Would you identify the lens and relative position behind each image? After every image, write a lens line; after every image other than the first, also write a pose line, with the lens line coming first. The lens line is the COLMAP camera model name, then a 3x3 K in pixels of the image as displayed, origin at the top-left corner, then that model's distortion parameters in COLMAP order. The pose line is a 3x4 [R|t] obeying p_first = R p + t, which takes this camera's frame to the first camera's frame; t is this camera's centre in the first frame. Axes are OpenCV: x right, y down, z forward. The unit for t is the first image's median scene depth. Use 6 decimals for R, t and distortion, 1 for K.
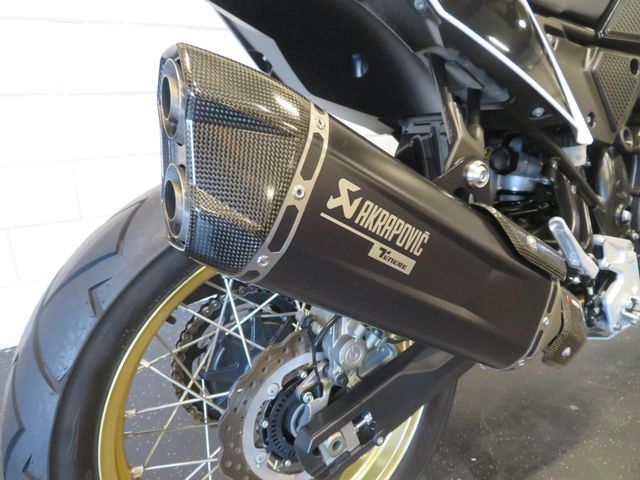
lens RADIAL K [[456.0, 0, 316.3], [0, 456.0, 237.2], [0, 0, 1]] dist [0.001019, 0.001375]
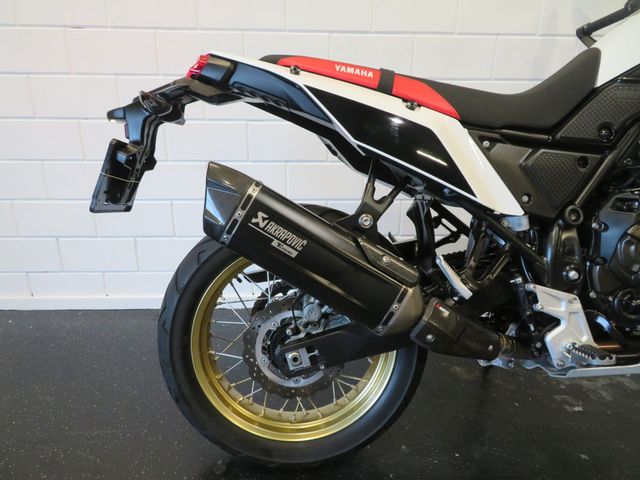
lens RADIAL K [[459.2, 0, 320.0], [0, 459.2, 240.0], [0, 0, 1]] dist [0.005103, 0.001627]
pose [[0.880581, 0.116234, -0.459420, 1.109658], [-0.165387, 0.983876, -0.068079, 0.106112], [0.444099, 0.135931, 0.885606, -0.800659]]
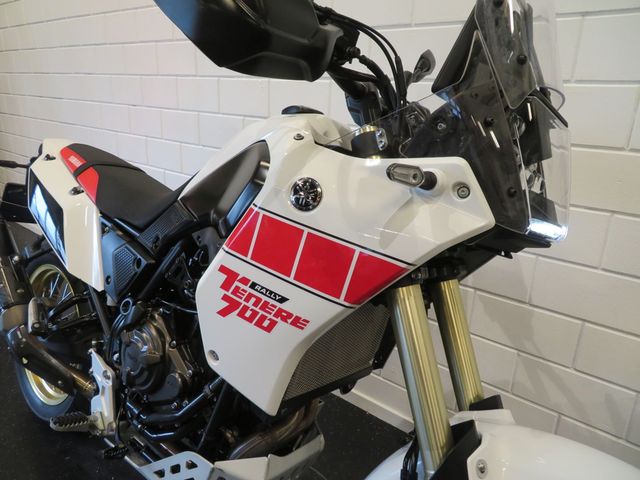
lens RADIAL K [[450.3, 0, 318.1], [0, 450.3, 241.5], [0, 0, 1]] dist [-0.001658, 0.000090]
pose [[0.326022, 0.254616, -0.910429, 3.664153], [-0.428489, 0.898242, 0.097767, -1.376545], [0.842678, 0.358235, 0.401946, 1.466427]]
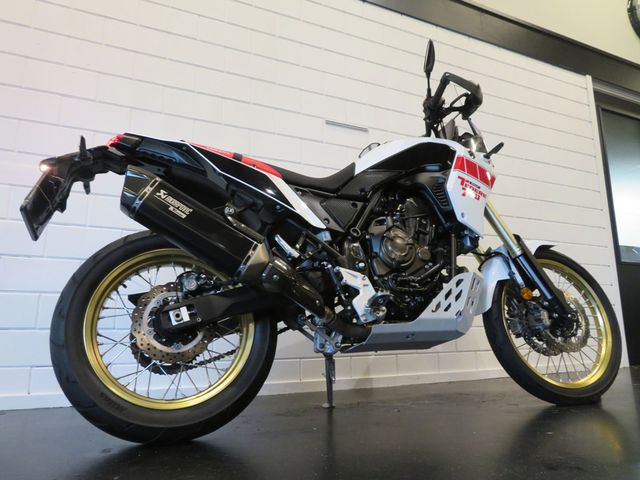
lens RADIAL K [[456.8, 0, 320.0], [0, 456.8, 240.0], [0, 0, 1]] dist [-0.023740, -0.001332]
pose [[0.984032, -0.100955, -0.146594, 1.405139], [-0.005768, 0.805073, -0.593148, 1.855806], [0.177900, 0.584522, 0.791635, -1.201114]]
